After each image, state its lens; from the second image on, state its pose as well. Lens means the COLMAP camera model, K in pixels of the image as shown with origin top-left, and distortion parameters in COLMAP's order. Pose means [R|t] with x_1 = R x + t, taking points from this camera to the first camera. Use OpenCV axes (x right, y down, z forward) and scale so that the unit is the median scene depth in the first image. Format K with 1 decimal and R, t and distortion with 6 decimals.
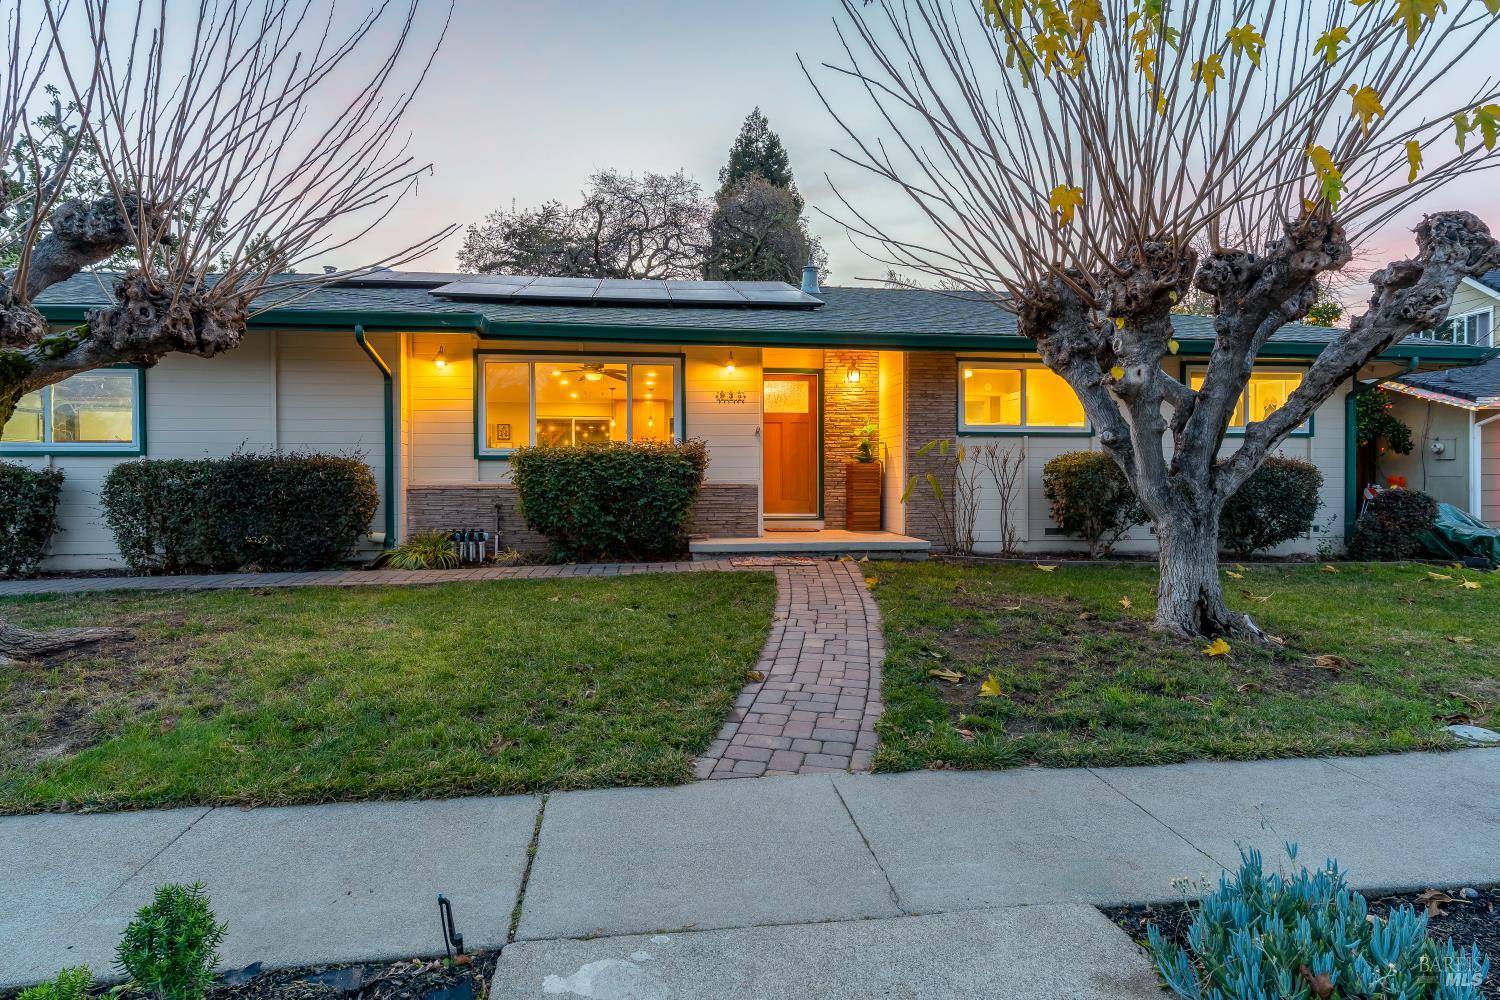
lens RADIAL K [[820.8, 0, 749.7], [0, 820.8, 500.5], [0, 0, 1]] dist [-0.004196, -0.000809]
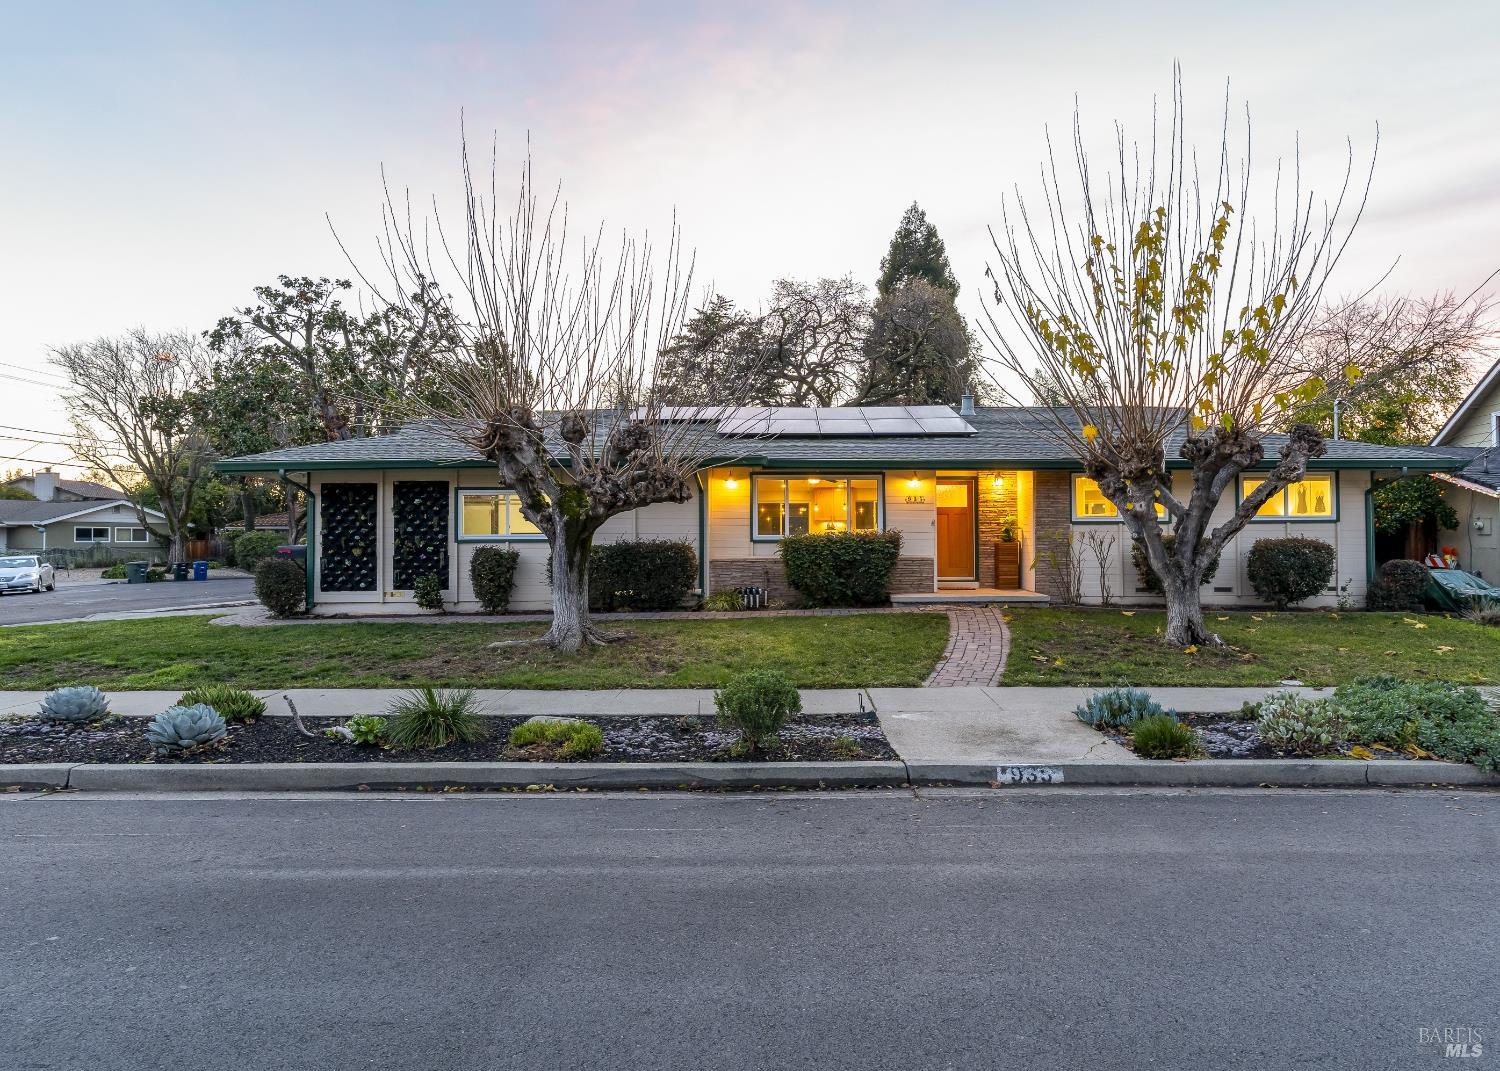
lens RADIAL K [[1062.5, 0, 751.0], [0, 1062.5, 531.6], [0, 0, 1]] dist [-0.008782, 0.007837]
pose [[0.992184, -0.003515, -0.124734, -0.082284], [0.000371, 0.999682, -0.025220, -0.019371], [0.124783, 0.024977, 0.991870, -1.013966]]
